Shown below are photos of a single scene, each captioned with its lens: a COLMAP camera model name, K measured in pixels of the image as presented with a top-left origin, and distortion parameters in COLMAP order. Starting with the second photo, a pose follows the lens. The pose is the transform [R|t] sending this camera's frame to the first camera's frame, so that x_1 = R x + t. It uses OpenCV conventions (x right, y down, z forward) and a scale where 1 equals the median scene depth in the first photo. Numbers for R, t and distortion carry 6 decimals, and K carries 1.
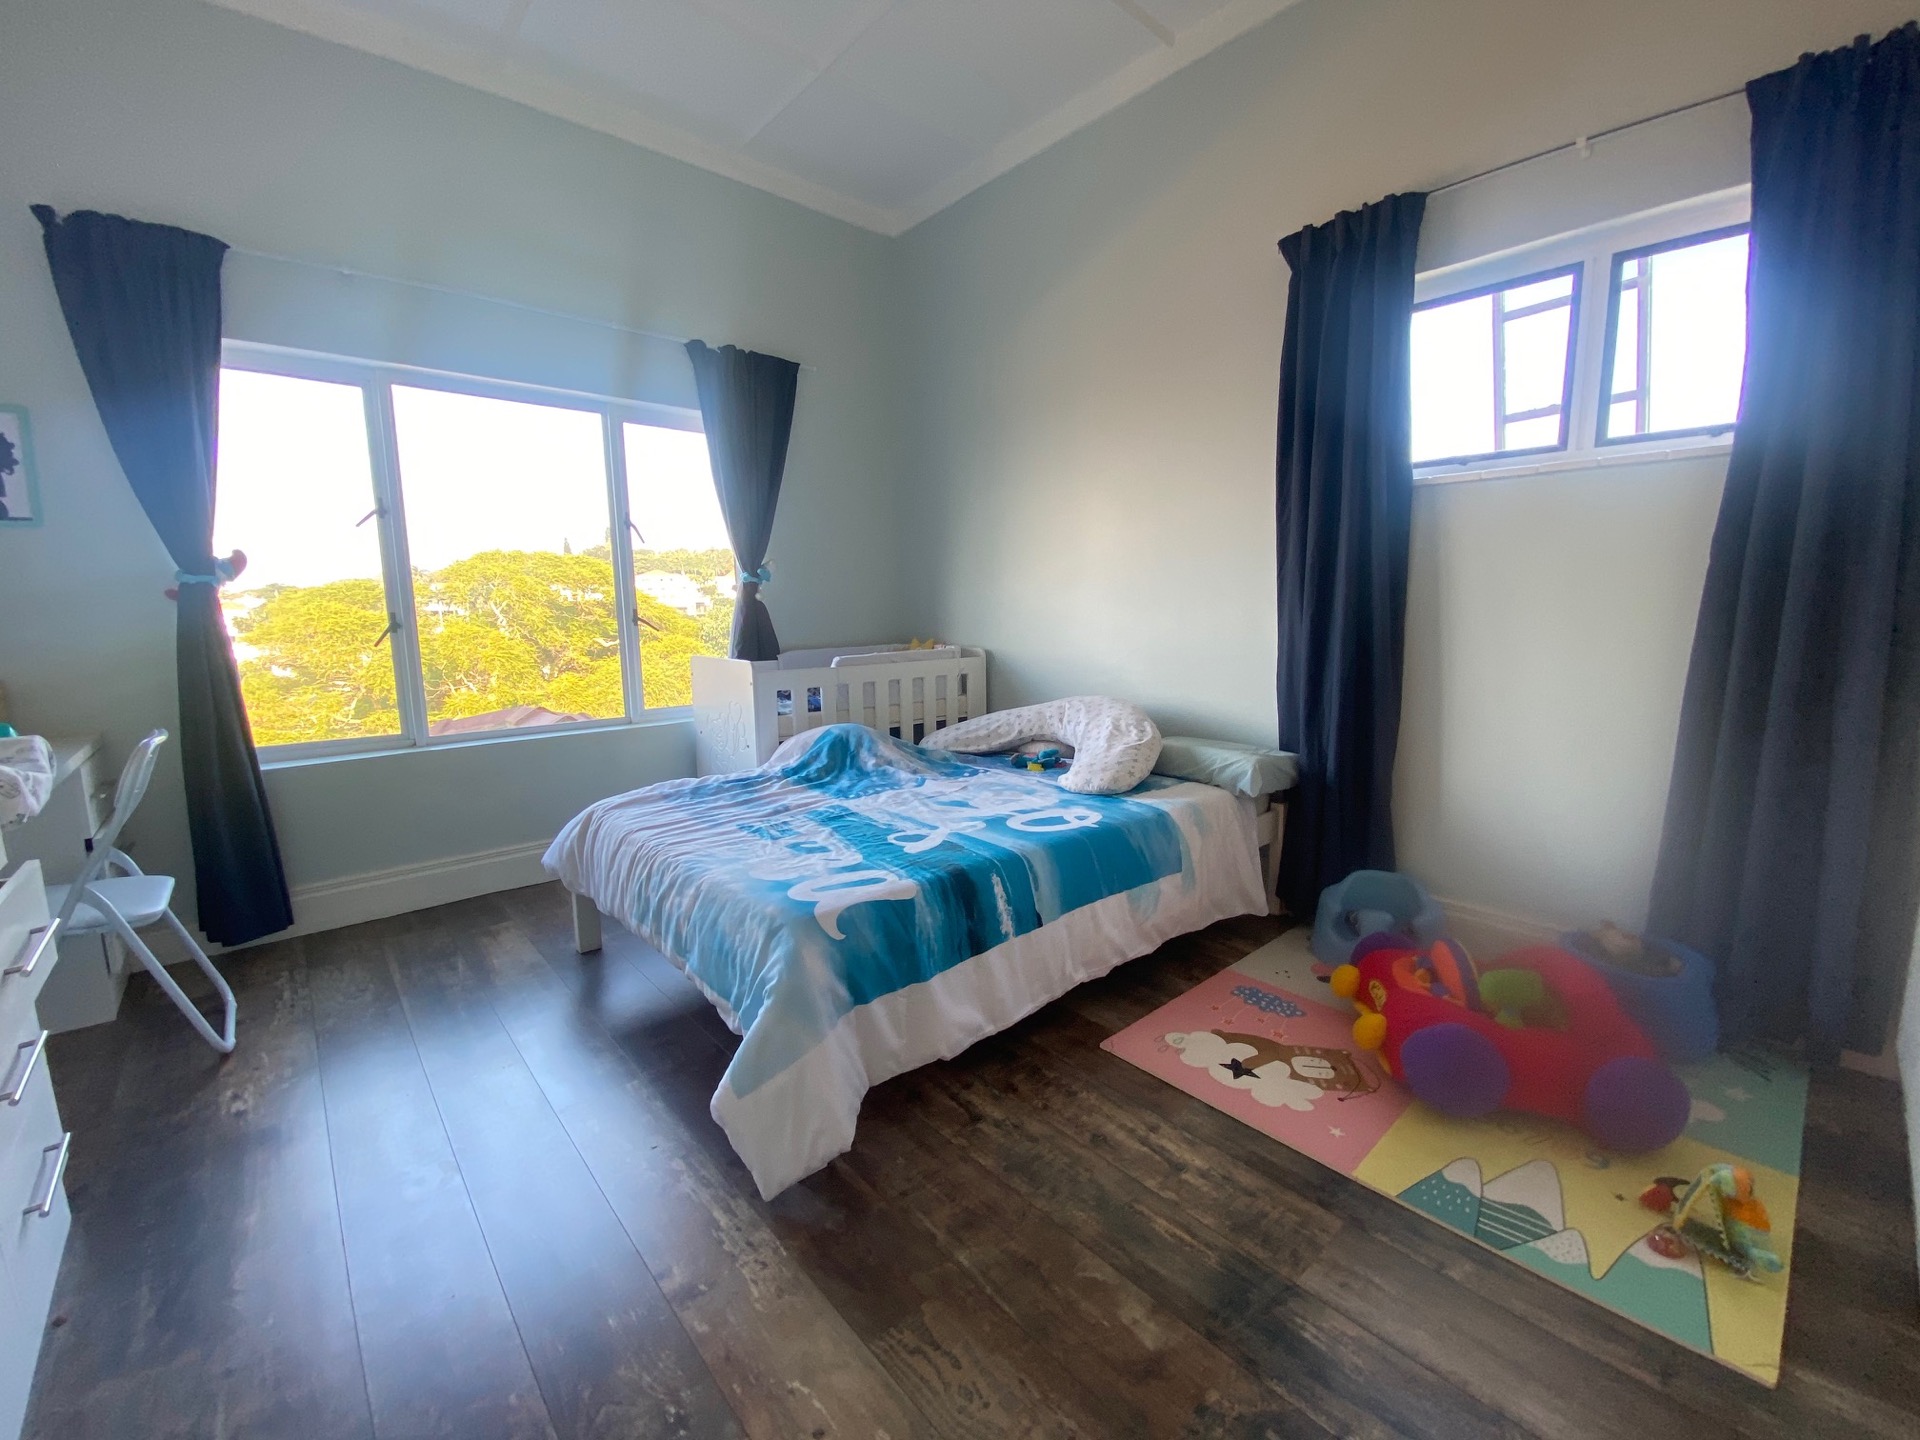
lens RADIAL K [[783.9, 0, 963.3], [0, 783.9, 724.5], [0, 0, 1]] dist [-0.005127, -0.008360]
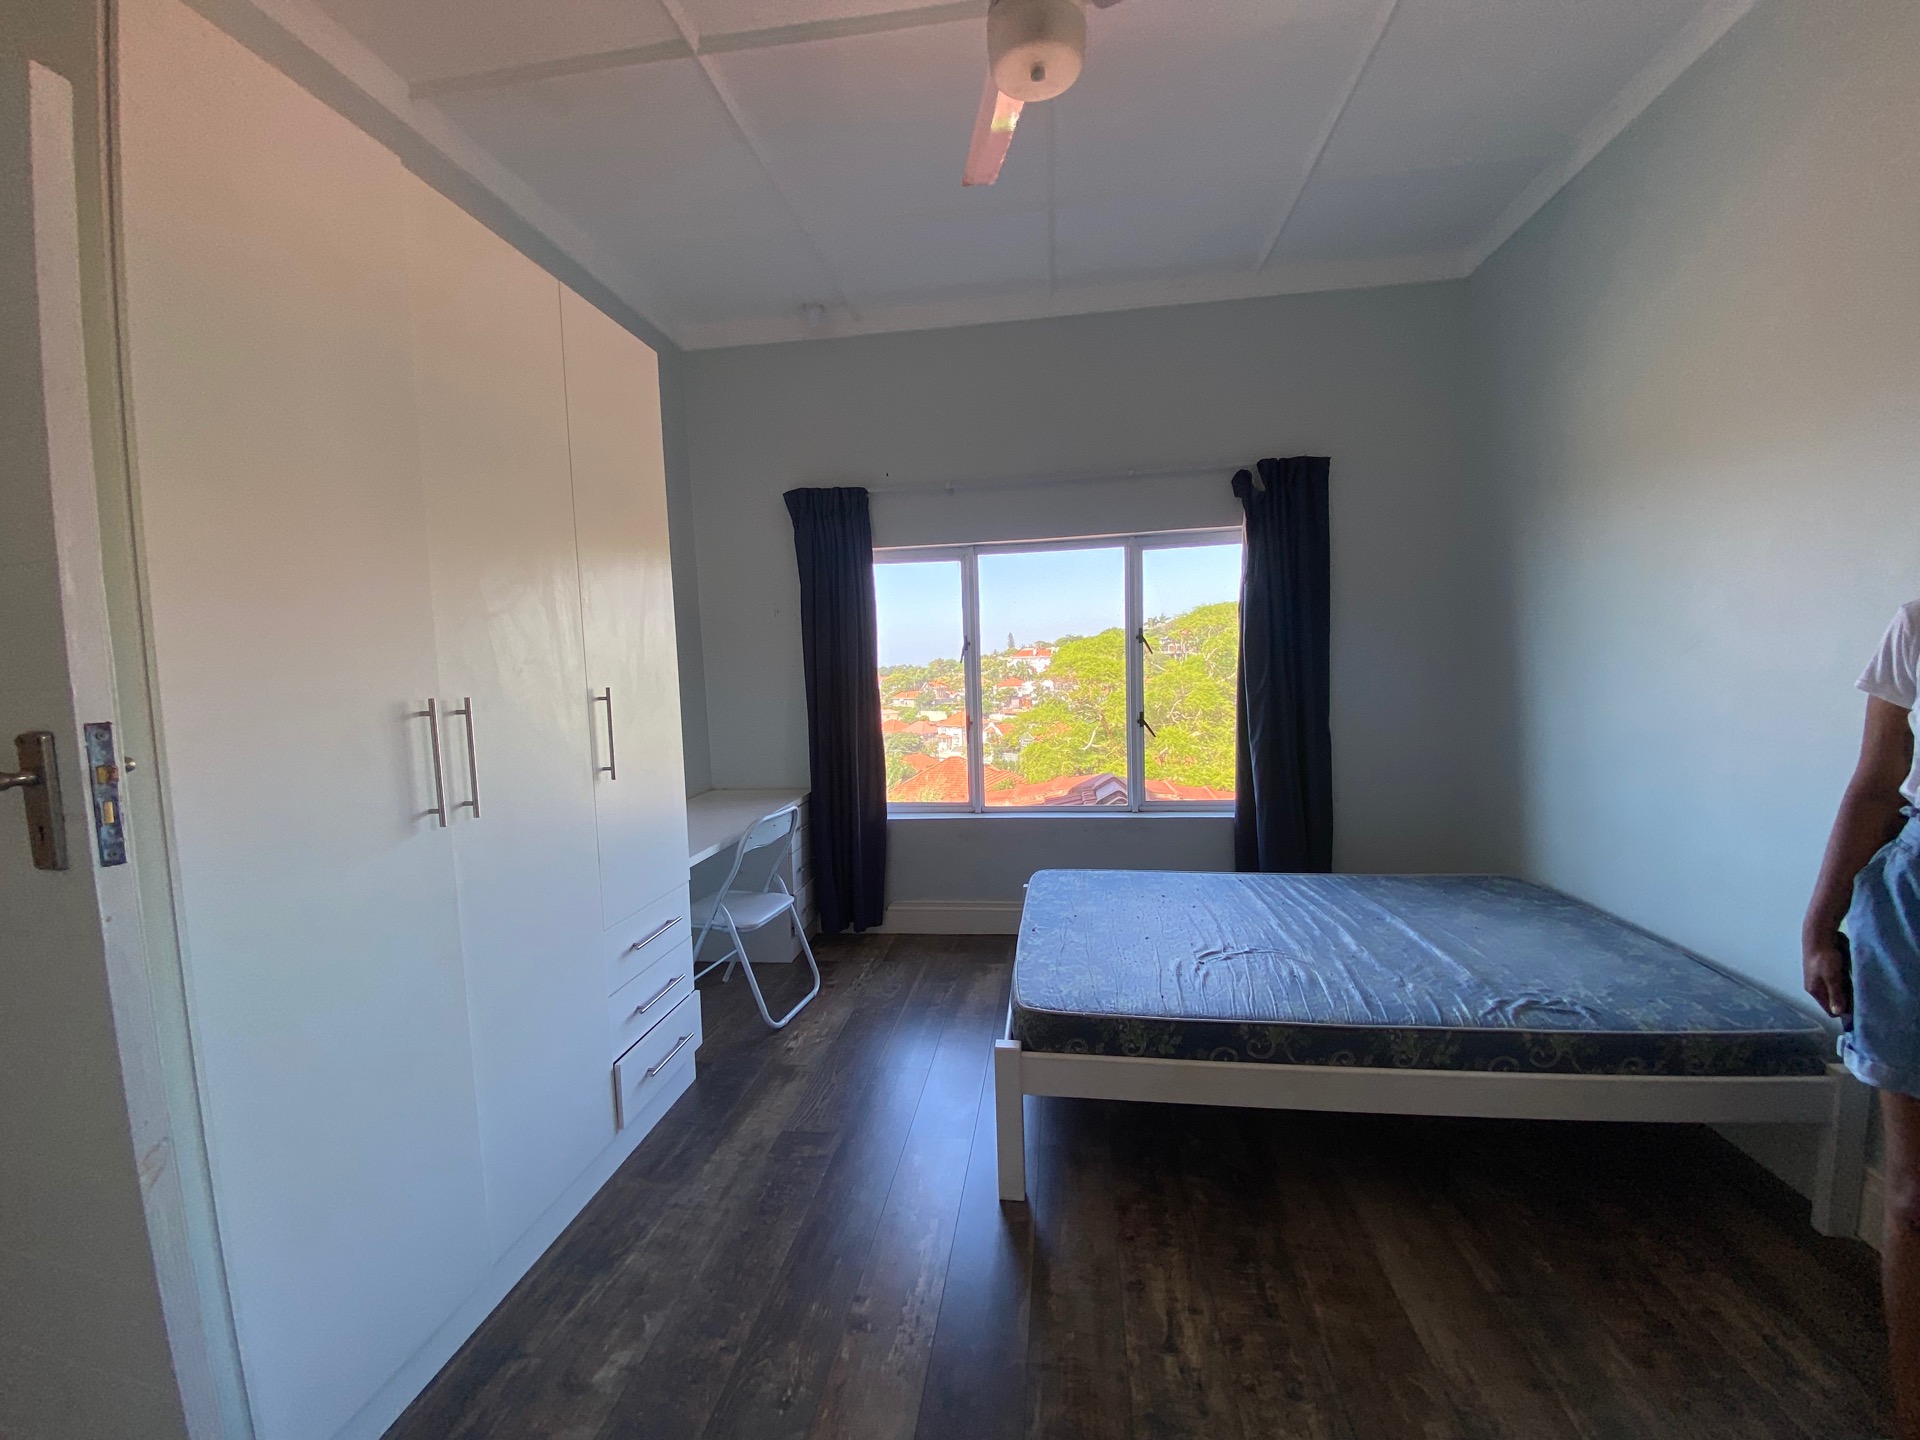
lens RADIAL K [[783.9, 0, 969.4], [0, 783.9, 728.6], [0, 0, 1]] dist [-0.005127, -0.008360]
pose [[0.648593, 0.071859, -0.757736, 0.339227], [-0.092084, 0.995629, 0.015599, -0.151264], [0.755544, 0.059658, 0.652375, 0.108395]]
